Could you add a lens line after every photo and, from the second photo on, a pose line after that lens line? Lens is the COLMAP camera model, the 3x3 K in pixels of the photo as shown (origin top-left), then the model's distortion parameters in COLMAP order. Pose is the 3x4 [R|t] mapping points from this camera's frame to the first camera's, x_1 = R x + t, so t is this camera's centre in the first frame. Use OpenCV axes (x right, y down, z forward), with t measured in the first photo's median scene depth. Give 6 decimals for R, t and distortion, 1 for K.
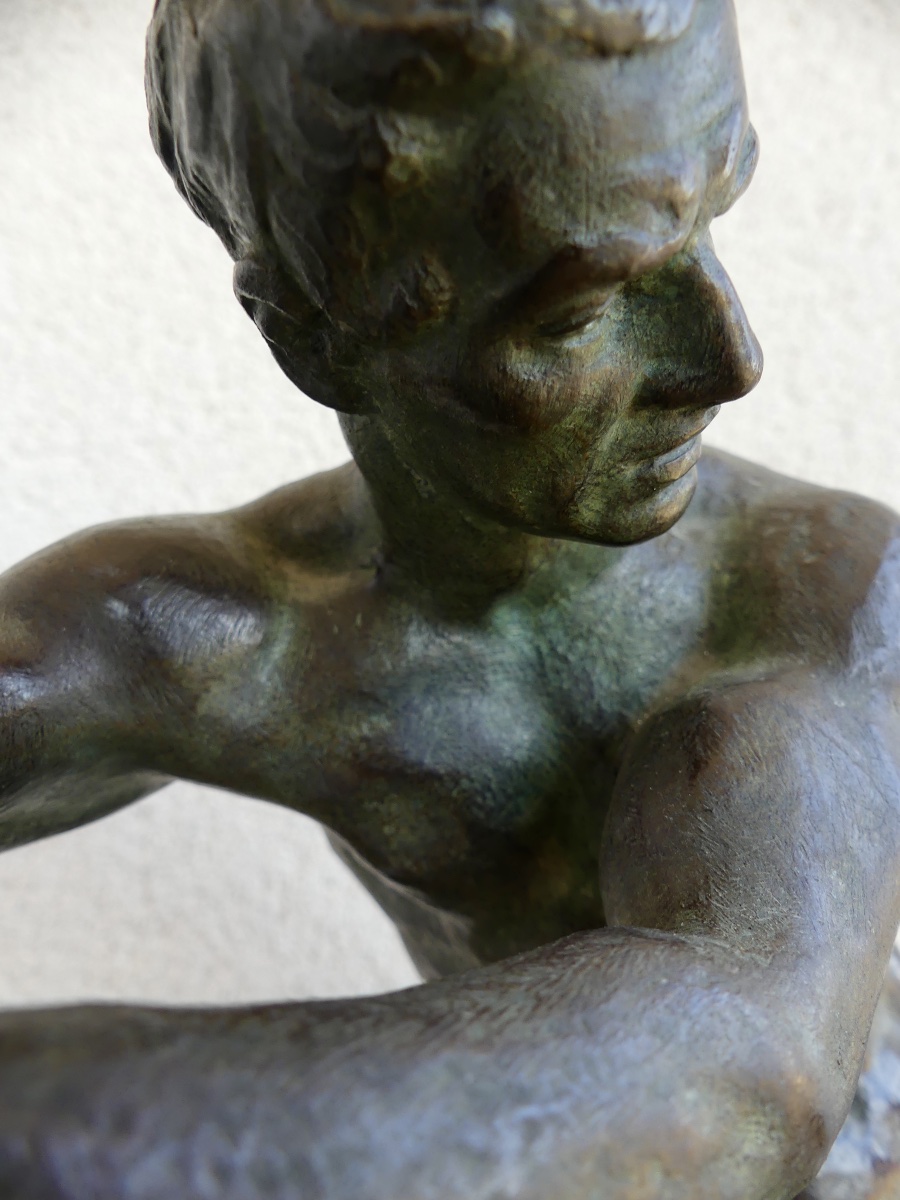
lens RADIAL K [[897.1, 0, 460.6], [0, 897.1, 618.2], [0, 0, 1]] dist [-0.040482, 0.032461]
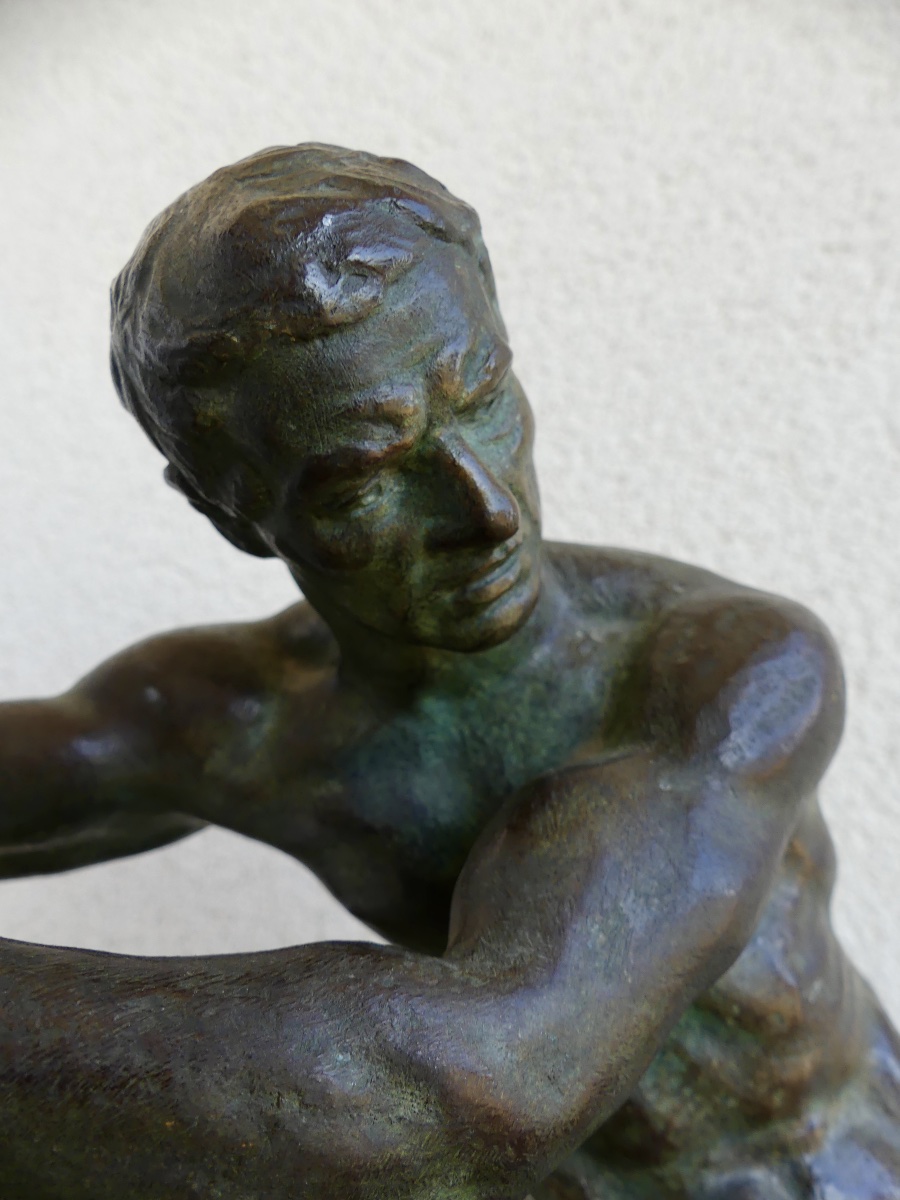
lens RADIAL K [[897.1, 0, 460.6], [0, 897.1, 618.2], [0, 0, 1]] dist [-0.040482, 0.032461]
pose [[0.947411, -0.013943, -0.319715, 0.497470], [-0.013064, 0.996533, -0.082172, -0.021084], [0.319752, 0.082028, 0.943944, -0.176497]]
